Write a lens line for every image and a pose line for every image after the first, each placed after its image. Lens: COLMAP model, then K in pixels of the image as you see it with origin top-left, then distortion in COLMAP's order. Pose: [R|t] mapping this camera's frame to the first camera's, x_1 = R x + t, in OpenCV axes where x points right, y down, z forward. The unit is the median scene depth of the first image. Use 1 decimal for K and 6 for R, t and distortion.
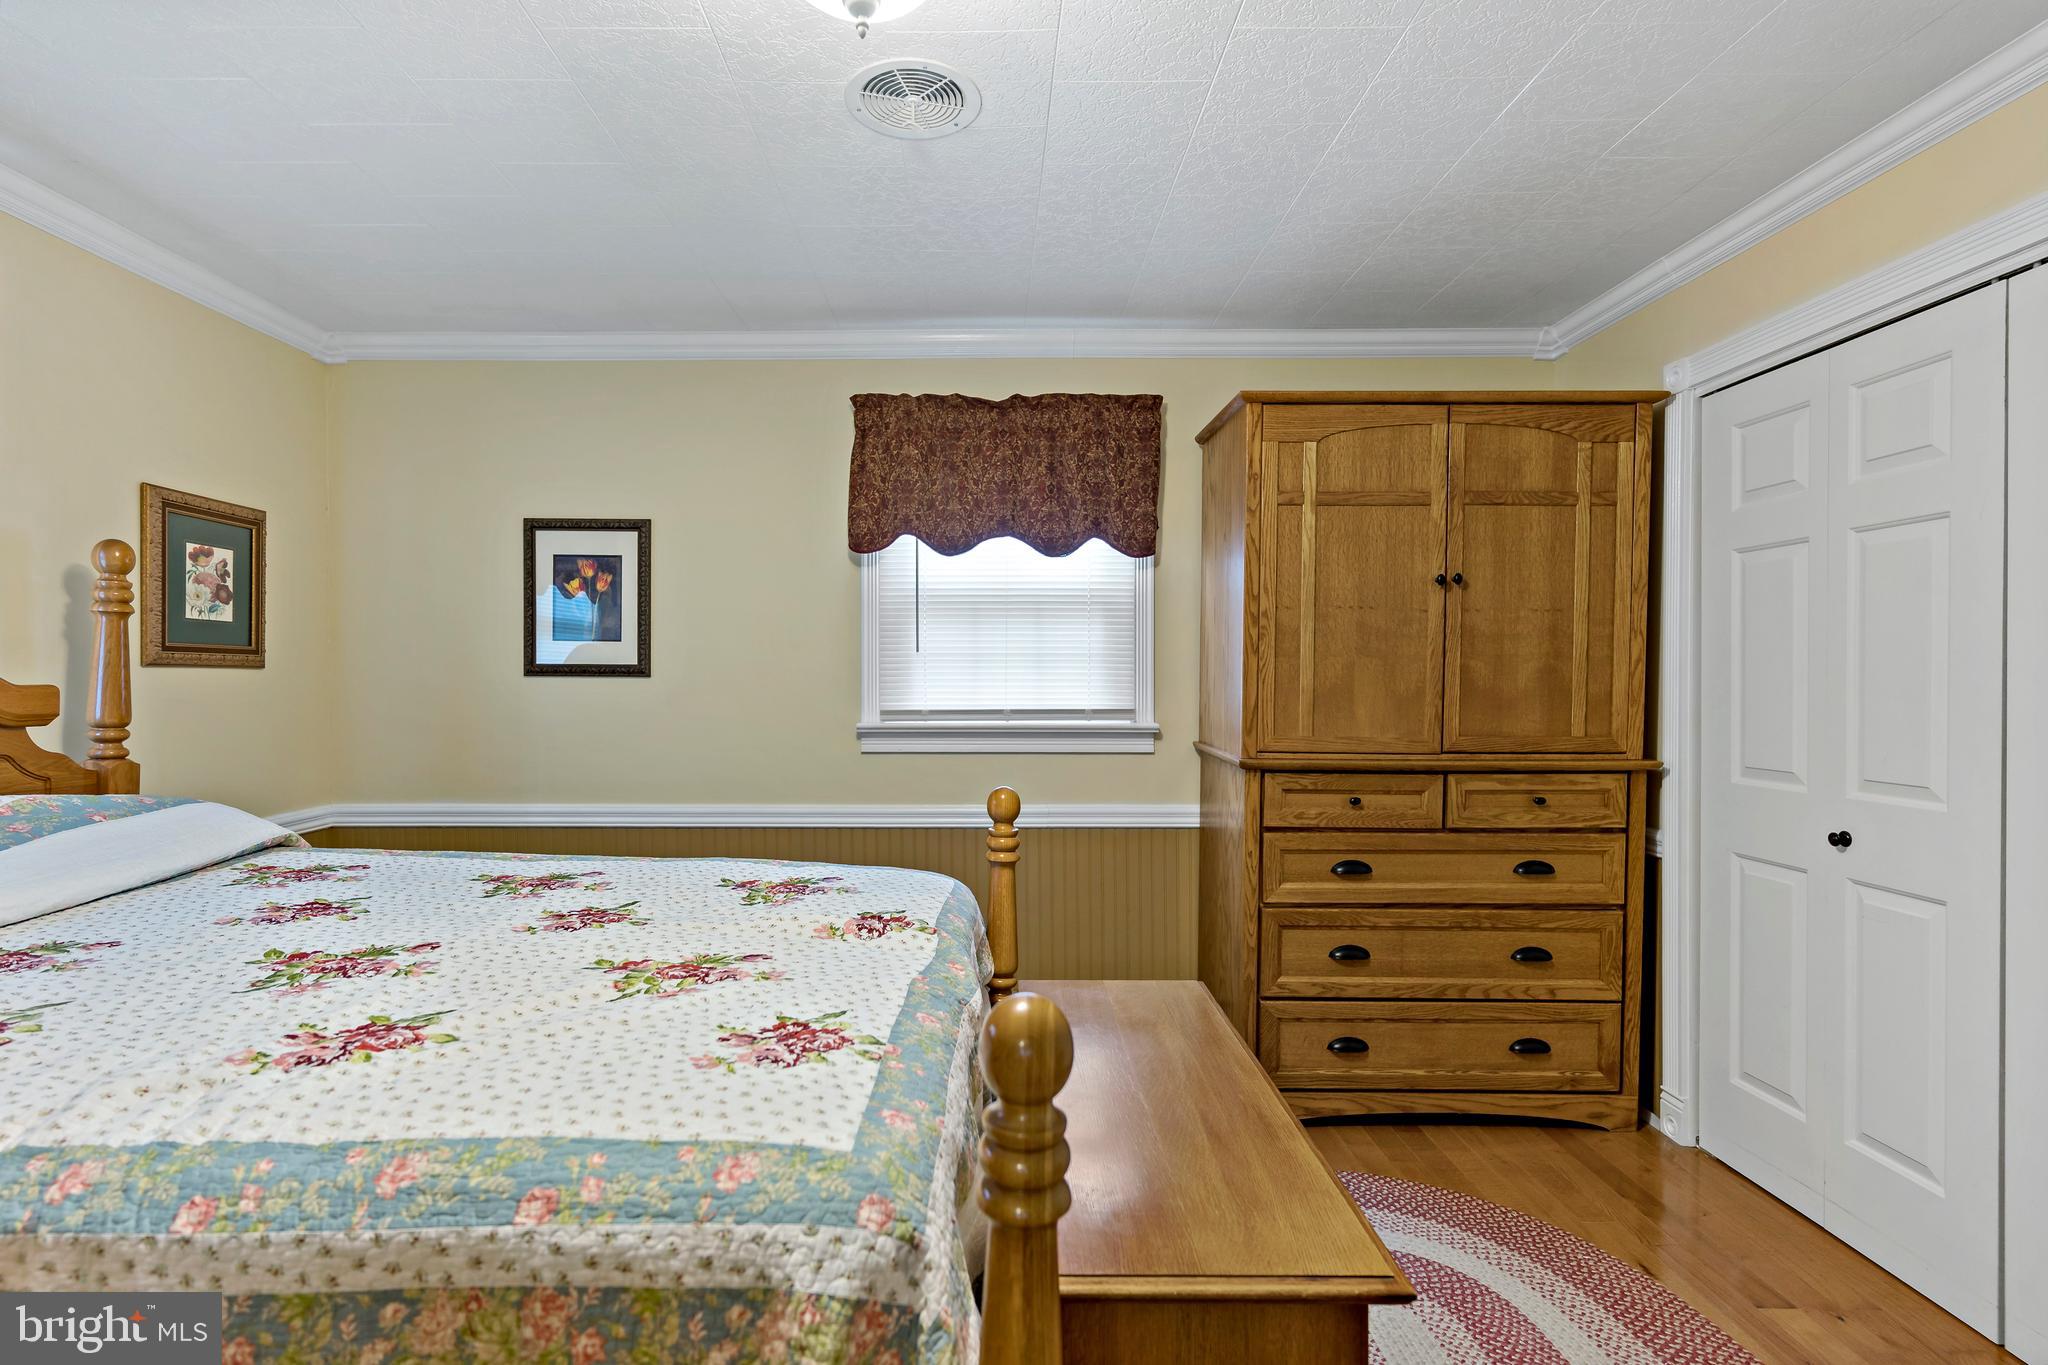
lens RADIAL K [[982.7, 0, 1005.3], [0, 982.7, 682.5], [0, 0, 1]] dist [0.000311, 0.000668]
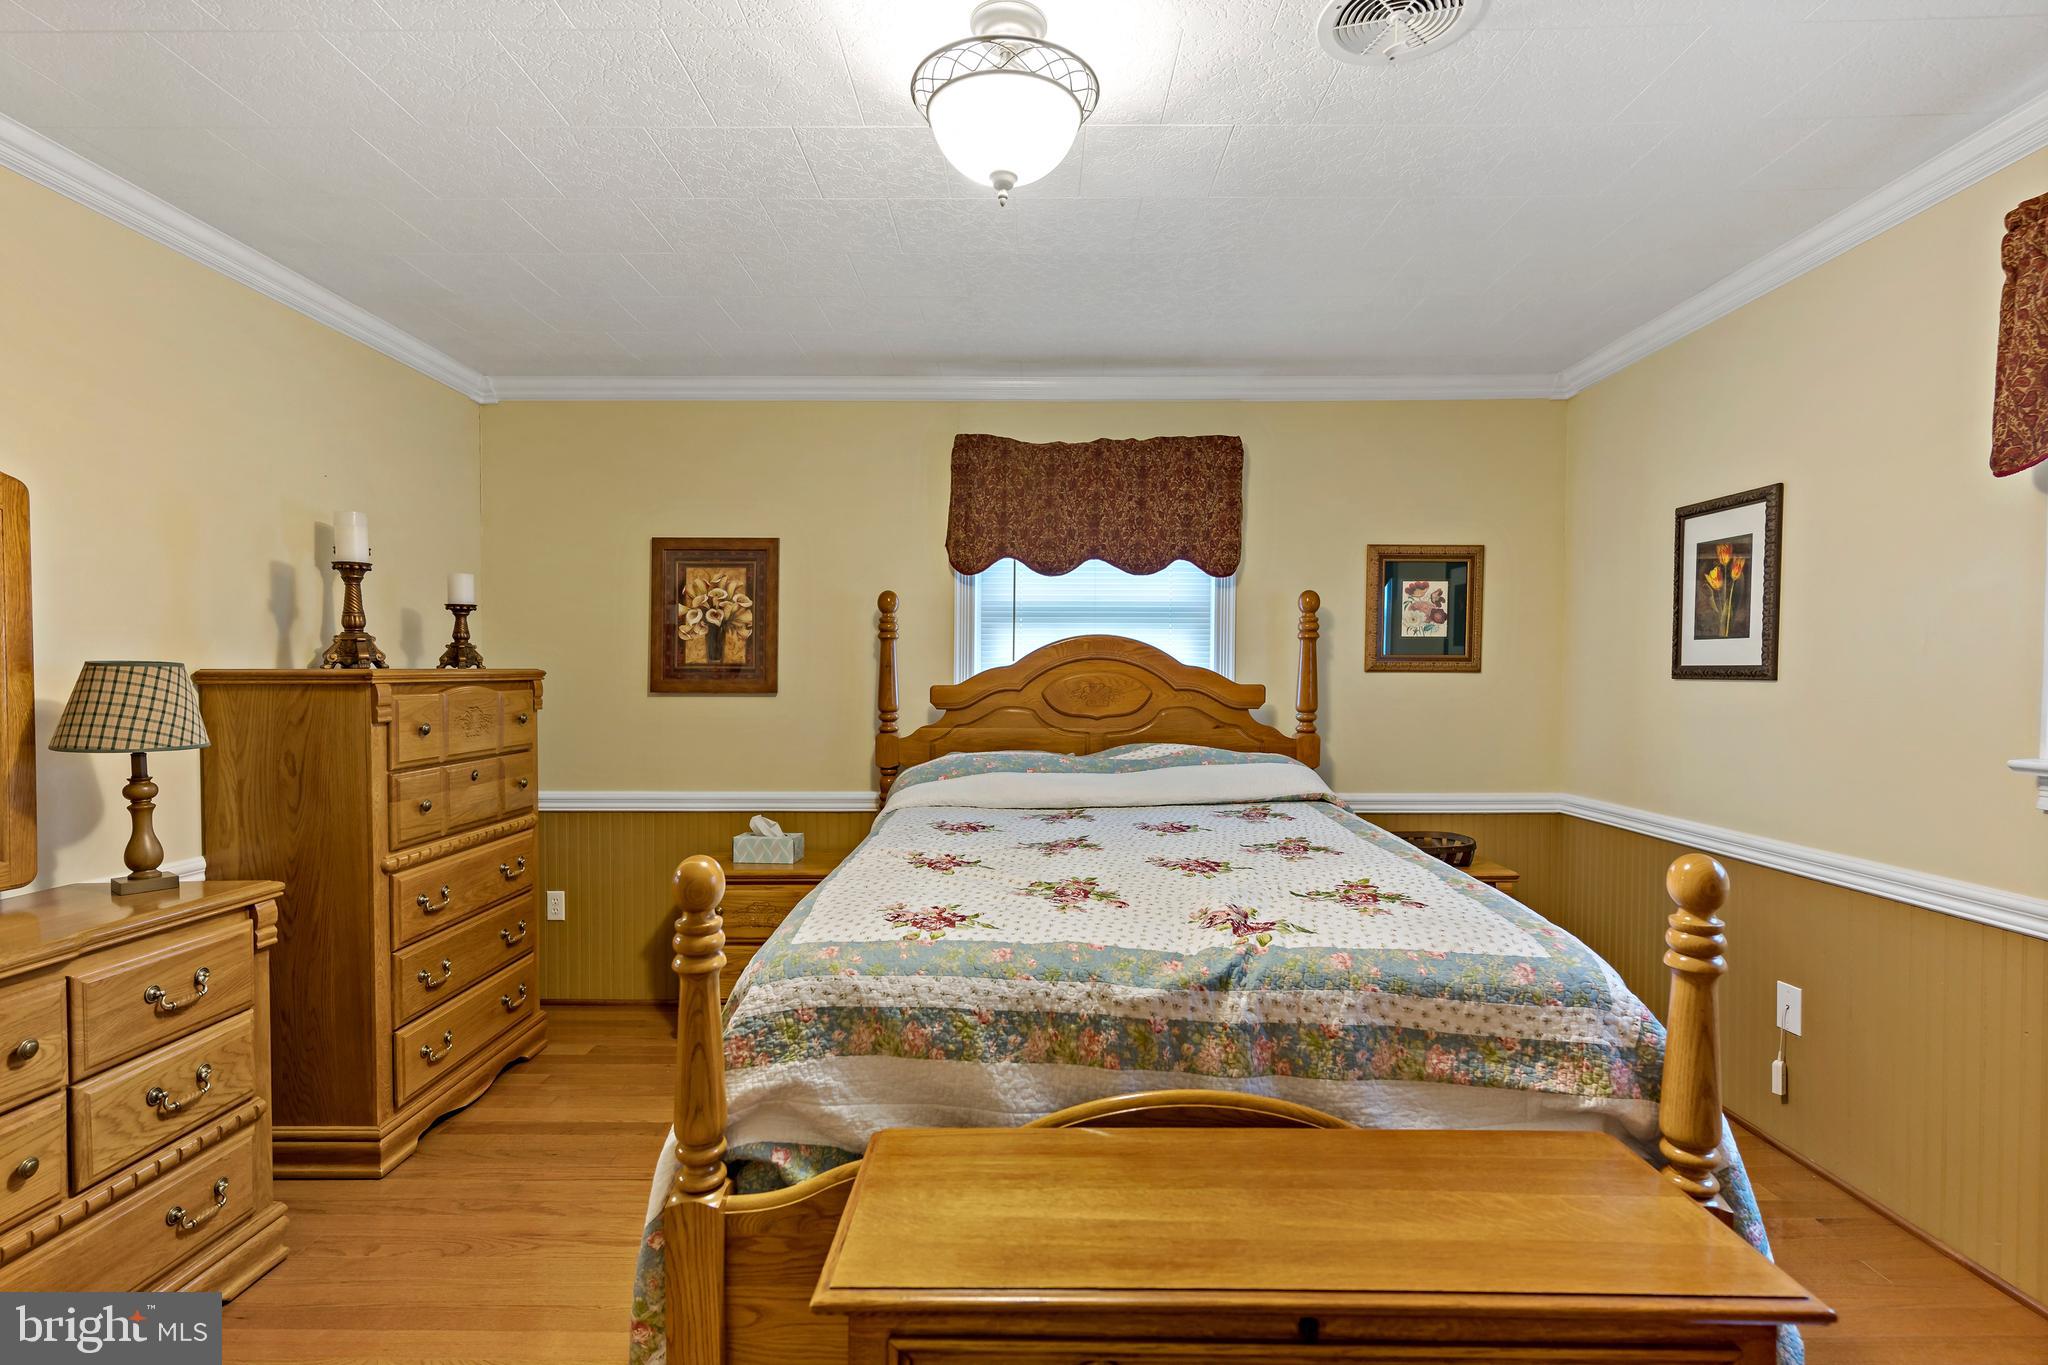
lens RADIAL K [[982.7, 0, 1010.4], [0, 982.7, 692.2], [0, 0, 1]] dist [0.000311, 0.000668]
pose [[-0.018360, 0.017237, -0.999683, 0.520345], [-0.004783, 0.999838, 0.017327, -0.008281], [0.999820, 0.005100, -0.018275, 0.450864]]
